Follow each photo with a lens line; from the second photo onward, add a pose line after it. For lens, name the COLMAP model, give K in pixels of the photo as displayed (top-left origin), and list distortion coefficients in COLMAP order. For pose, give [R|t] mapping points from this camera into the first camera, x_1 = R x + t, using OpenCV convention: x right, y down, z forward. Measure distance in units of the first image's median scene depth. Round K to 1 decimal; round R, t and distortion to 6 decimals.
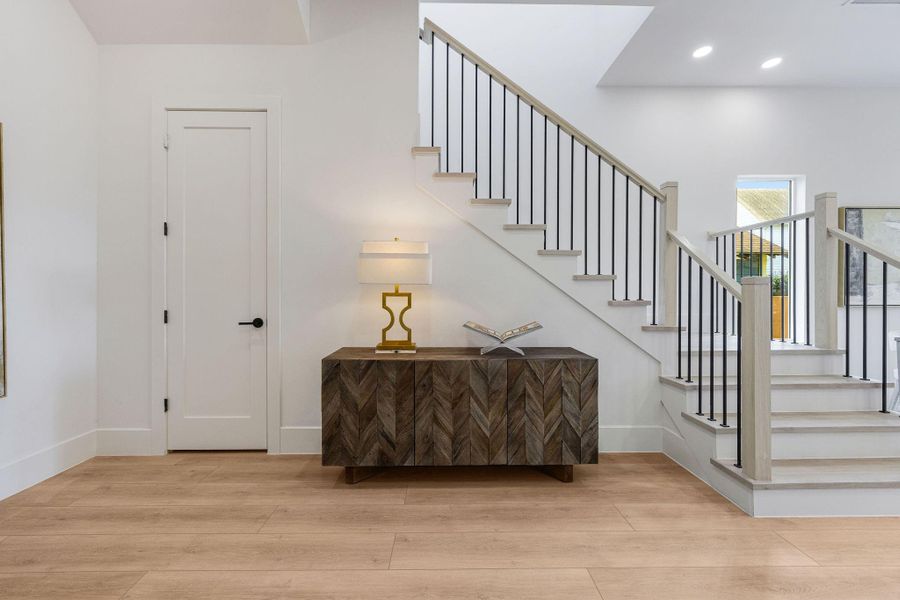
lens RADIAL K [[356.1, 0, 442.8], [0, 356.1, 291.1], [0, 0, 1]] dist [-0.001852, 0.000087]
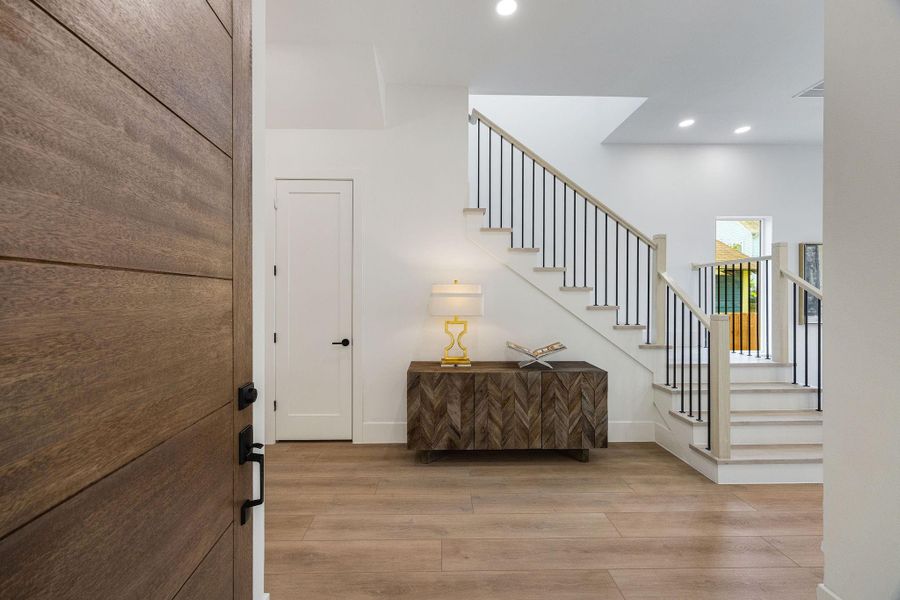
lens RADIAL K [[337.9, 0, 450.1], [0, 337.9, 296.8], [0, 0, 1]] dist [-0.000837, -0.000060]
pose [[0.999984, 0.001114, 0.005563, -0.168784], [-0.001098, 0.999995, -0.002925, -0.088576], [-0.005566, 0.002919, 0.999980, -0.284006]]
